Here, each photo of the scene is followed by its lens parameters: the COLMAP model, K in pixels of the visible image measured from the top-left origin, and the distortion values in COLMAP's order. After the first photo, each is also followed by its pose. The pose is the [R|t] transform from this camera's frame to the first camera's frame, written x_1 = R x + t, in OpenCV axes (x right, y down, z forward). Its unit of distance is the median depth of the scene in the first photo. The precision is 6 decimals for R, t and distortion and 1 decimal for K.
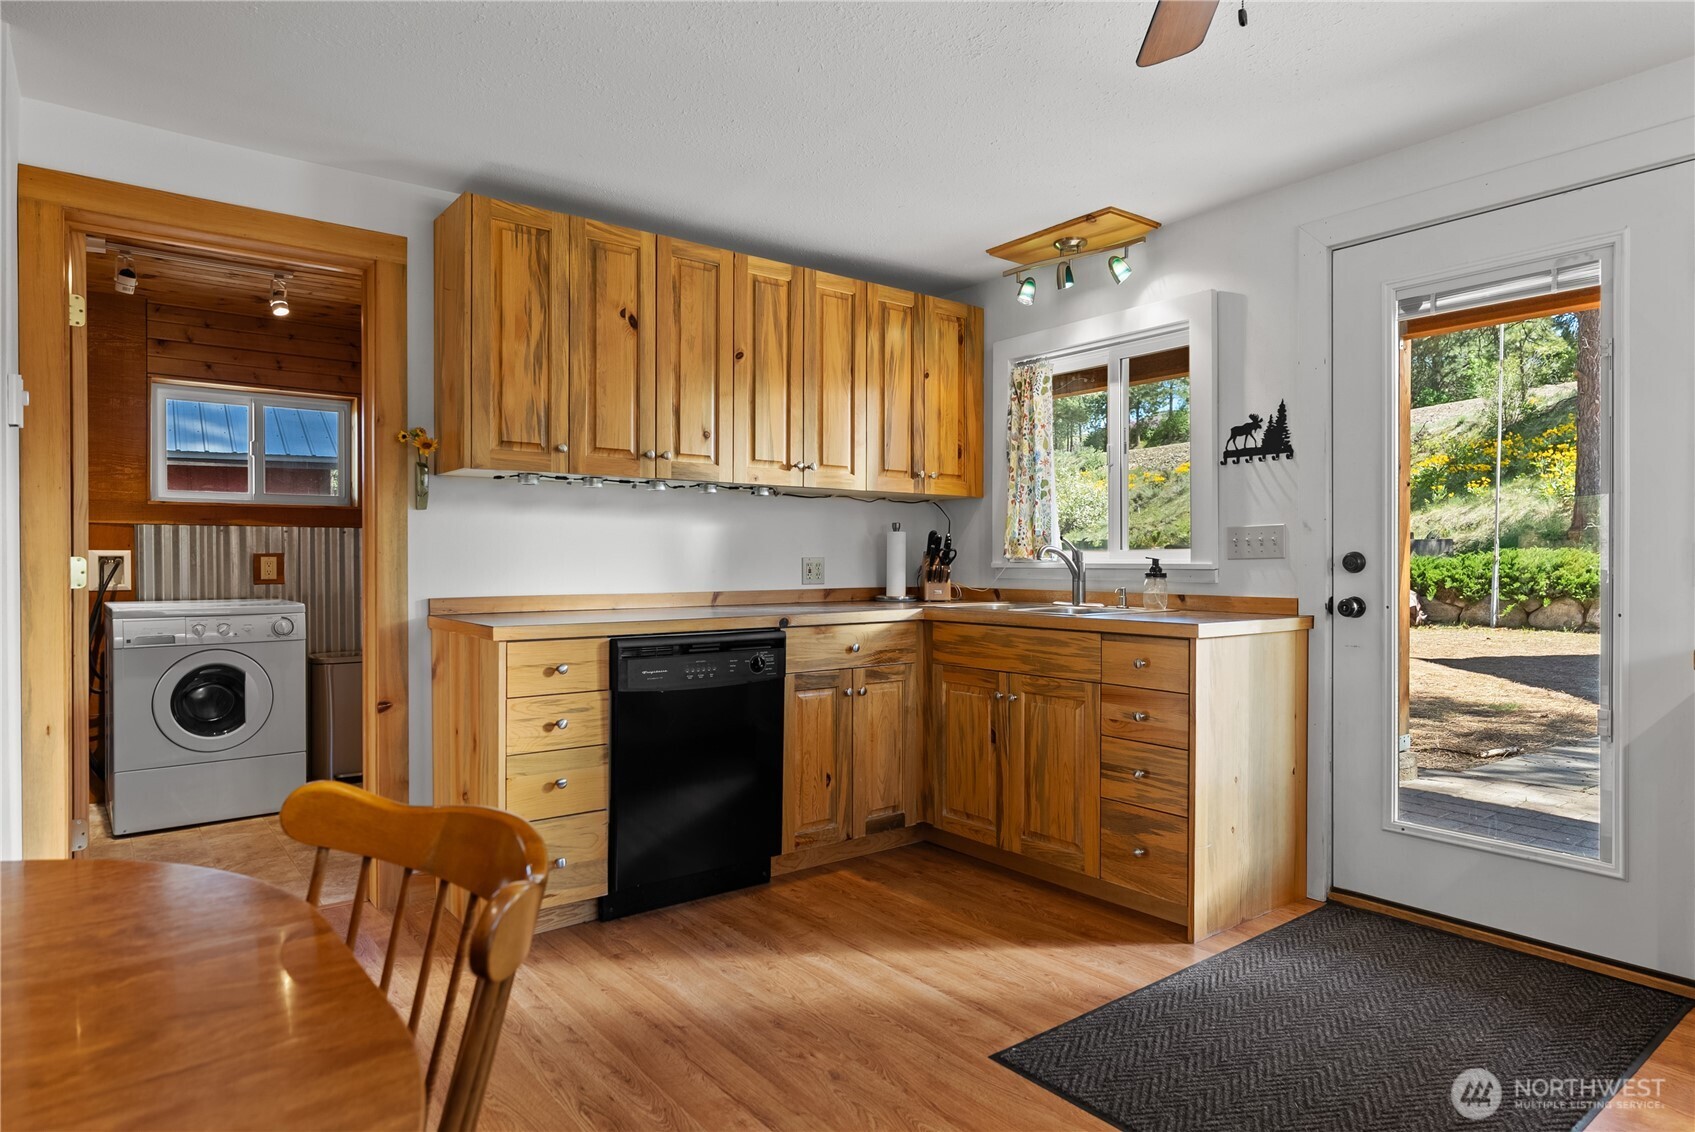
lens RADIAL K [[973.8, 0, 847.5], [0, 973.8, 566.0], [0, 0, 1]] dist [-0.001778, -0.000989]
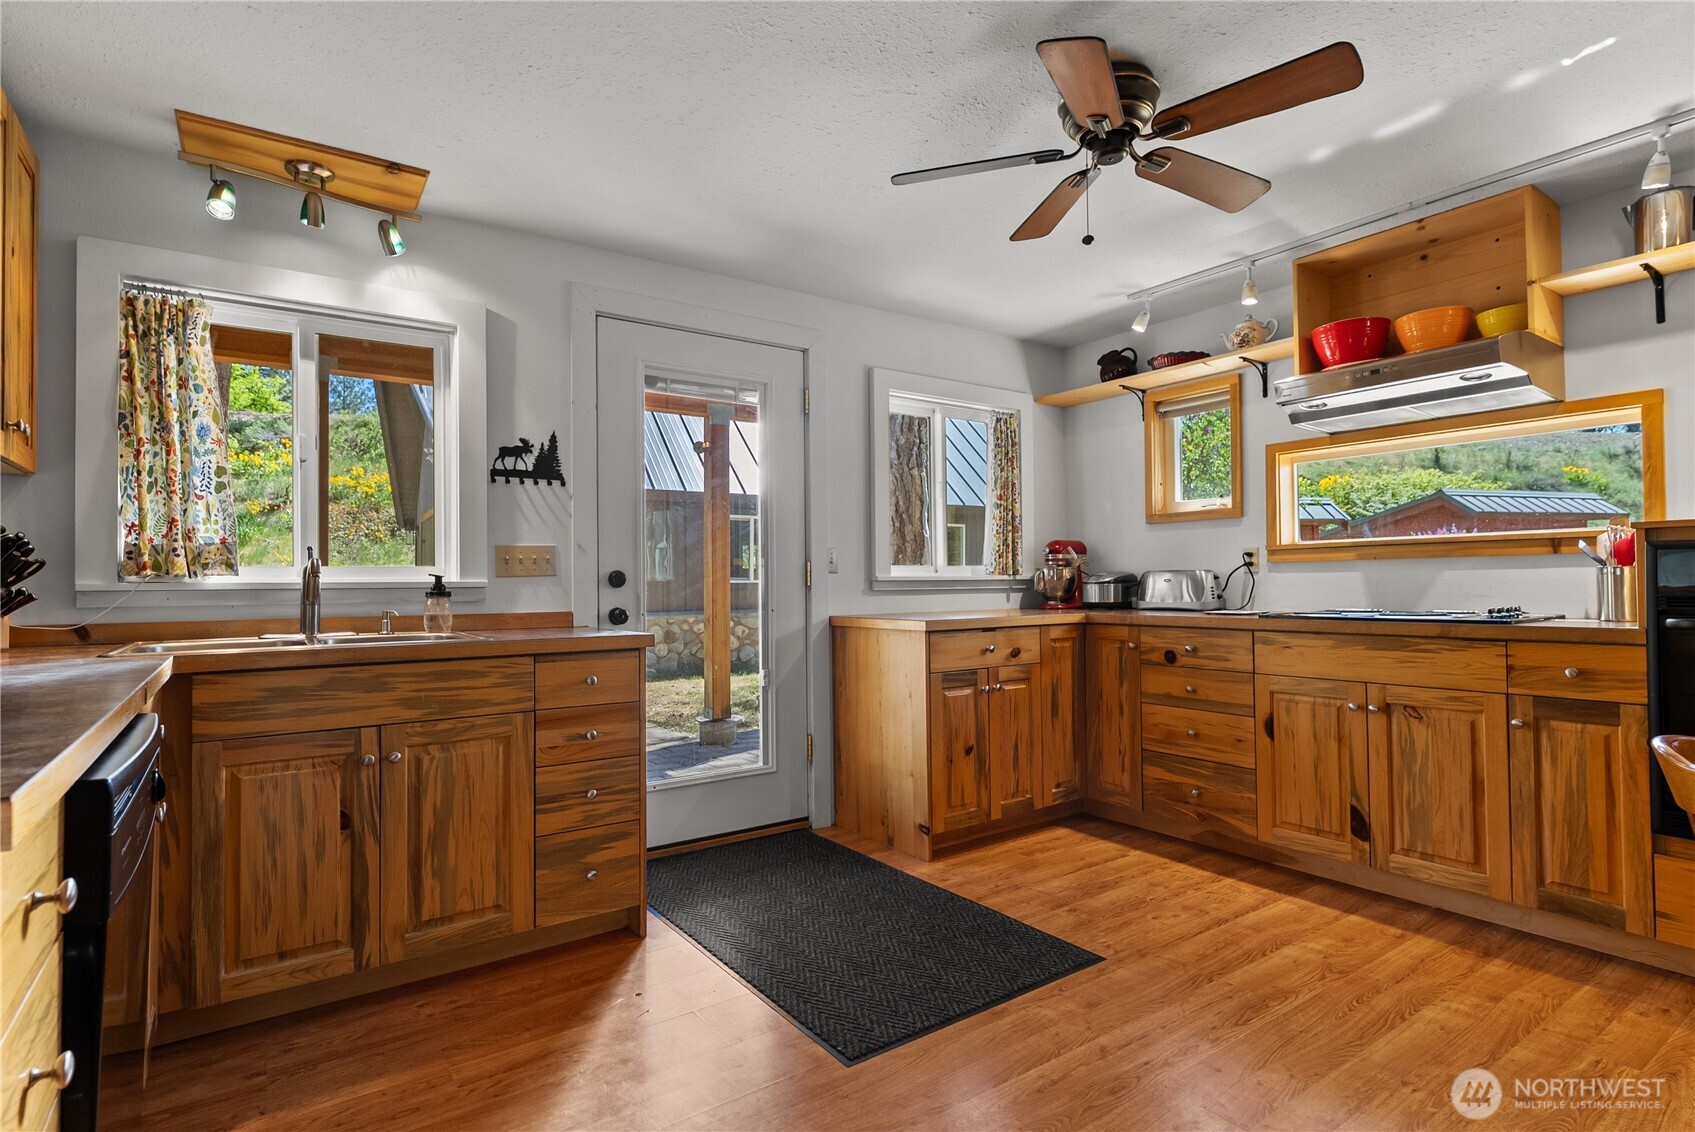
lens RADIAL K [[844.0, 0, 847.5], [0, 844.0, 566.0], [0, 0, 1]] dist [-0.001110, -0.000214]
pose [[0.044604, 0.020415, 0.998796, -0.477398], [0.013745, 0.999684, -0.021047, 0.005329], [-0.998910, 0.014667, 0.044310, 0.619948]]
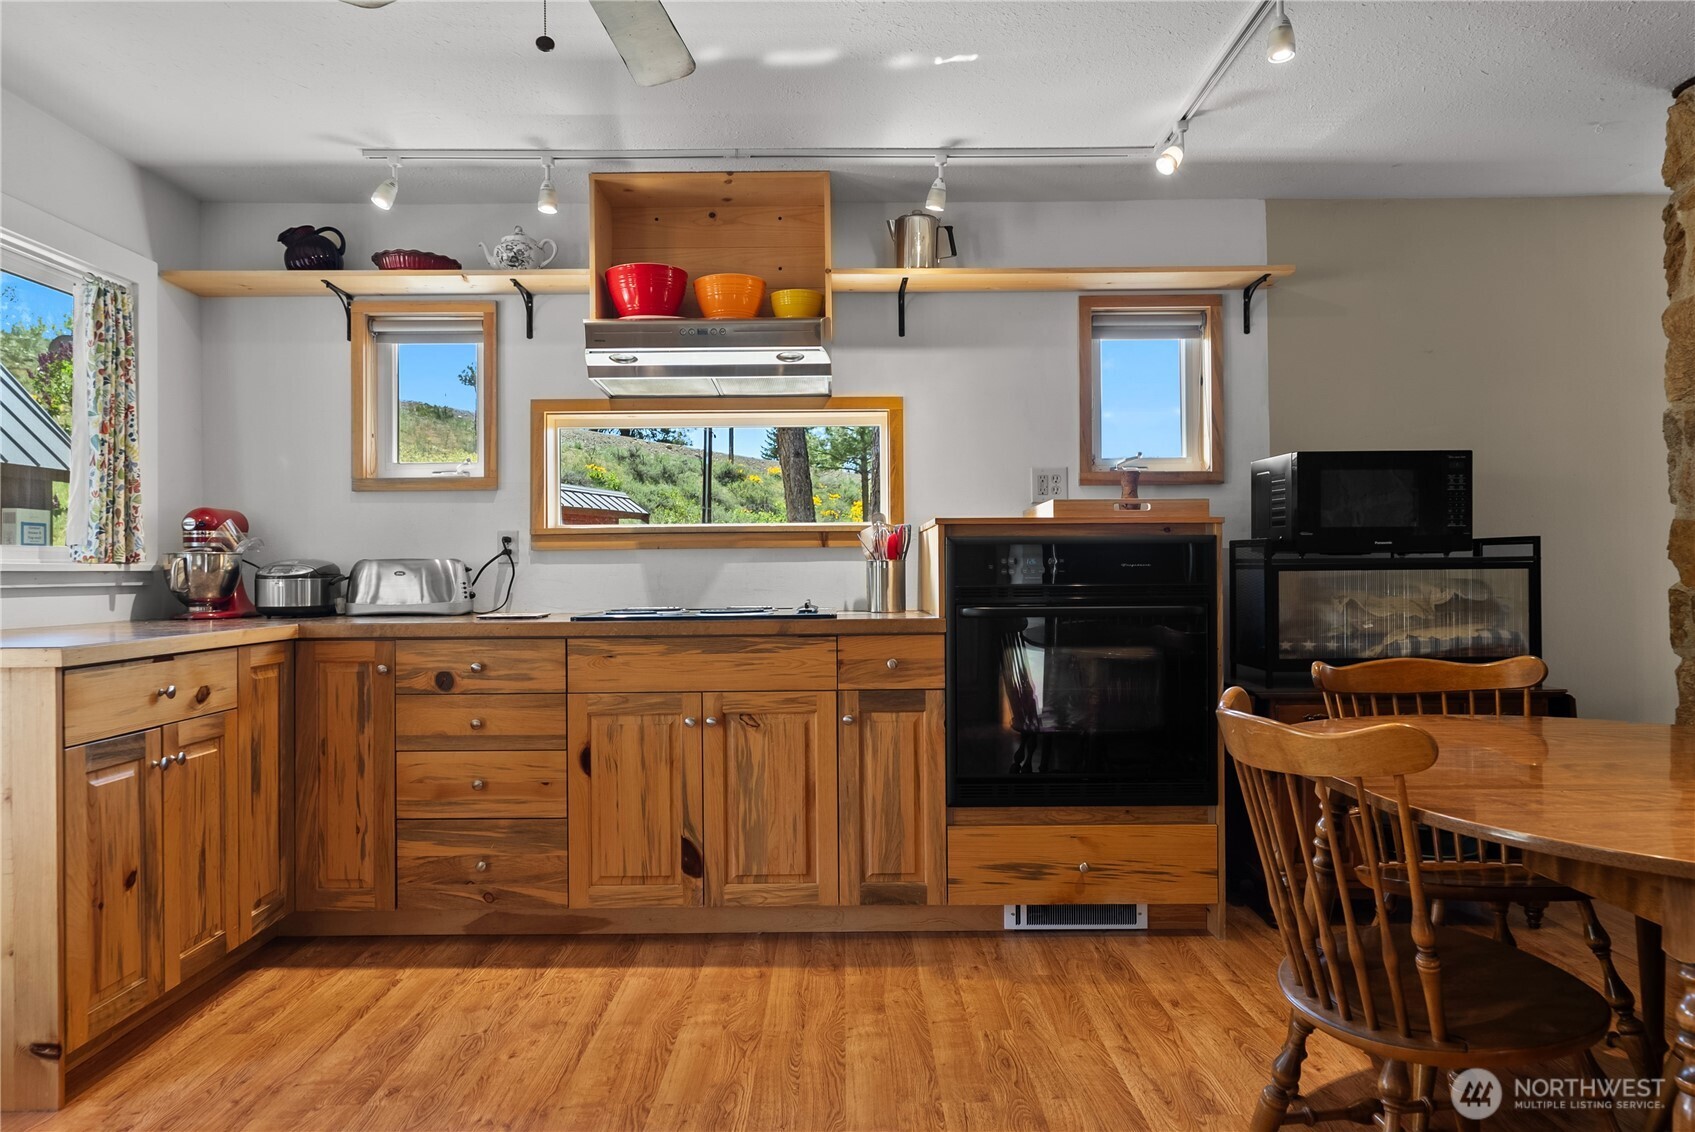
lens RADIAL K [[1072.6, 0, 847.5], [0, 1072.6, 566.0], [0, 0, 1]] dist [0.002269, 0.000502]
pose [[-0.792499, 0.009709, 0.609796, -0.266594], [0.010343, 0.999943, -0.002478, 0.006864], [-0.609785, 0.004343, -0.792555, 0.796162]]
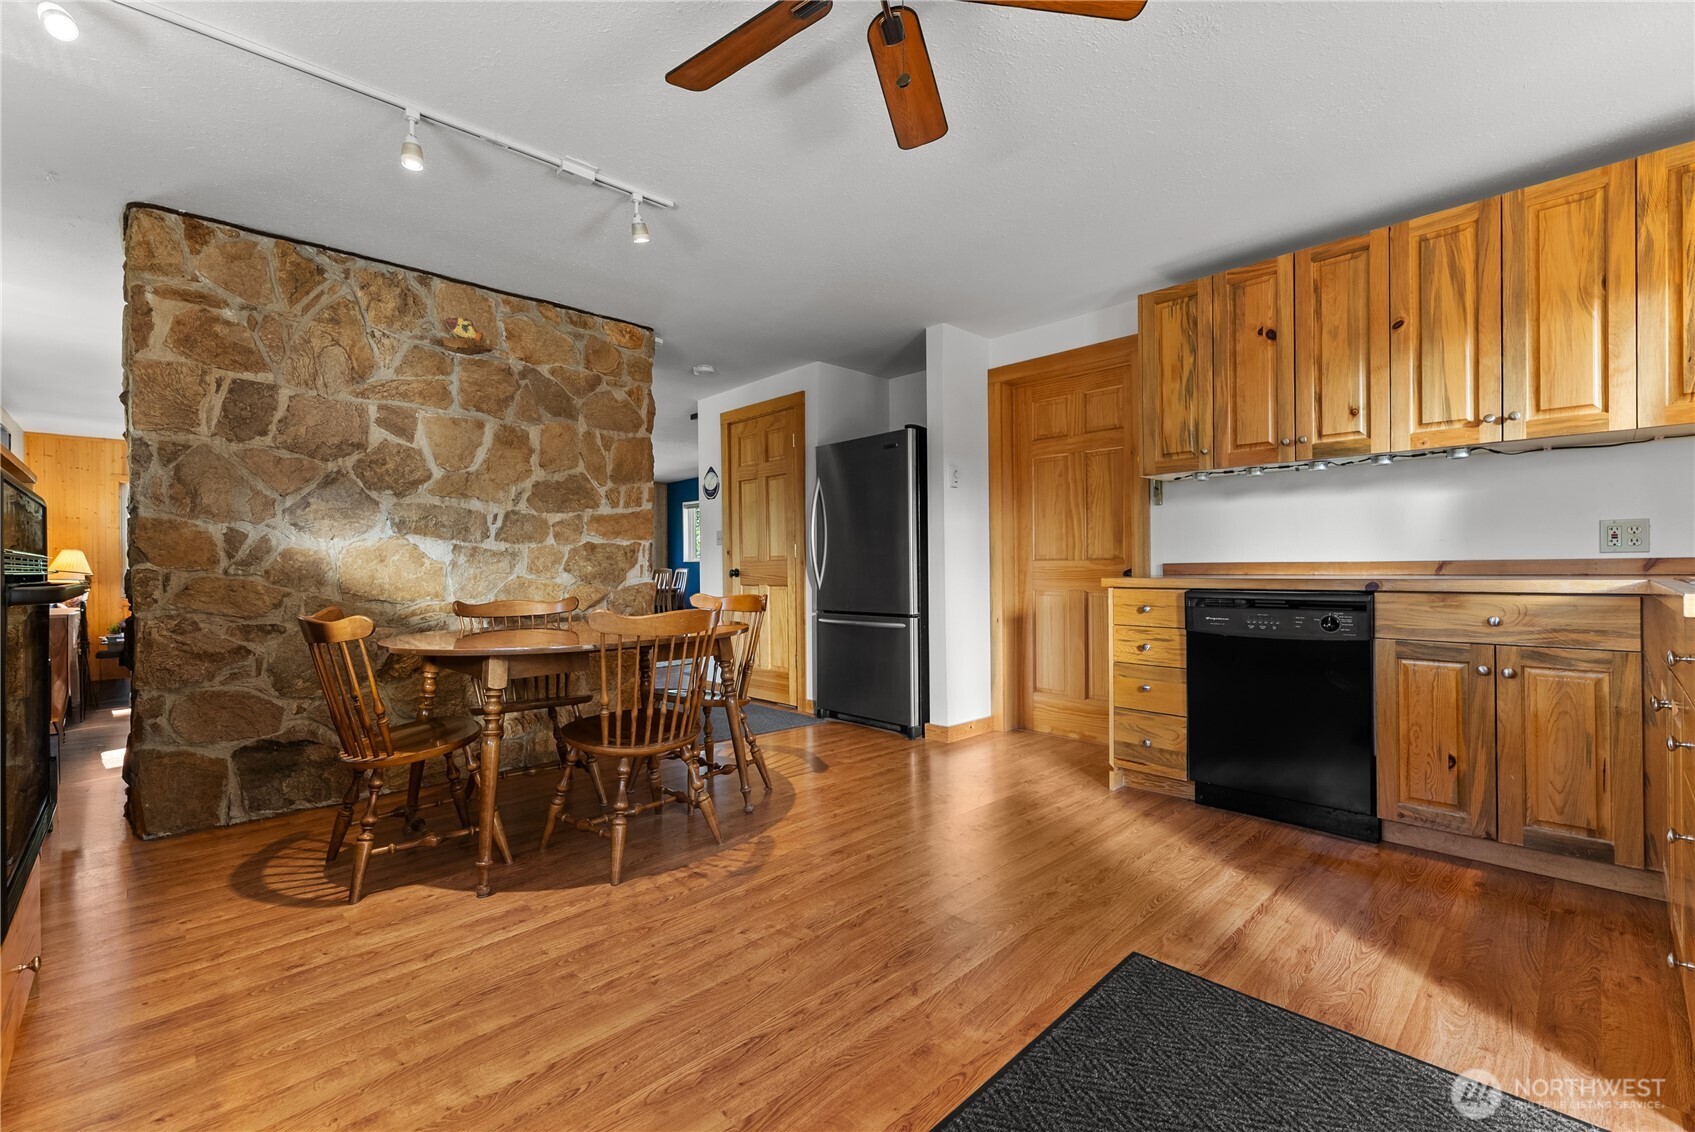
lens RADIAL K [[728.8, 0, 847.5], [0, 728.8, 566.0], [0, 0, 1]] dist [-0.000689, -0.000056]
pose [[0.113331, -0.000005, -0.993557, 0.620492], [0.006242, 0.999980, 0.000708, 0.032497], [0.993538, -0.006282, 0.113329, 0.371918]]
